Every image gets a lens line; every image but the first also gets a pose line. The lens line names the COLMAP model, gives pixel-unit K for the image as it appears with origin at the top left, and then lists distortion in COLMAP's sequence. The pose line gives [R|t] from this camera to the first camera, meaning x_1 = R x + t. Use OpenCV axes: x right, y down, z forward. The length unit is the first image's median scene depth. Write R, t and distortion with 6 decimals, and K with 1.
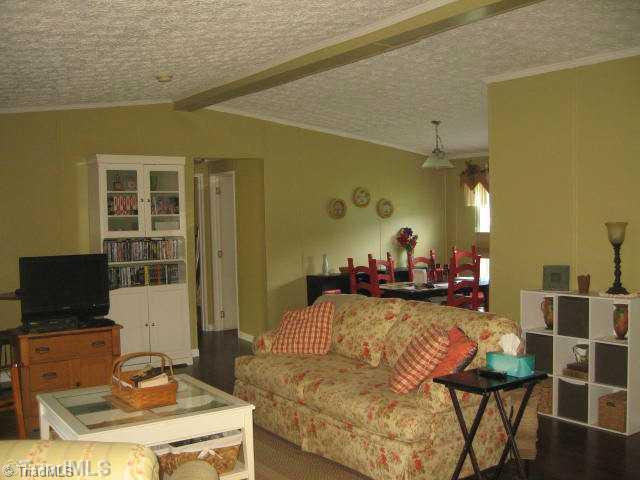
lens RADIAL K [[702.3, 0, 321.0], [0, 702.3, 240.2], [0, 0, 1]] dist [-0.112168, 0.000000]
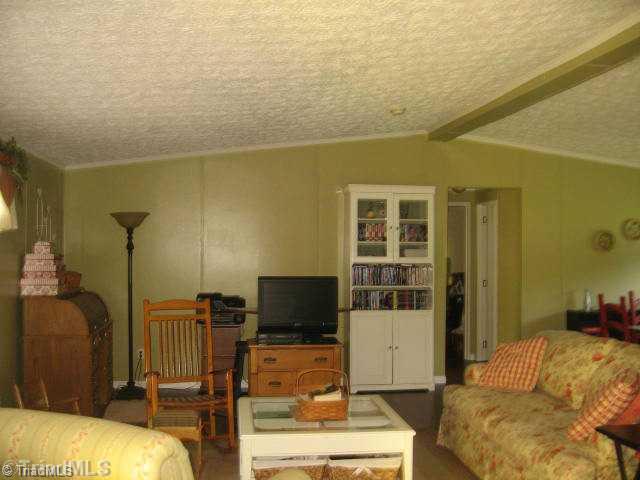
lens RADIAL K [[702.3, 0, 324.7], [0, 702.3, 243.7], [0, 0, 1]] dist [-0.112168, 0.000000]
pose [[0.889925, 0.023958, -0.455477, 0.176150], [-0.040521, 0.998824, -0.026634, -0.002113], [0.454303, 0.042159, 0.889849, 0.024029]]
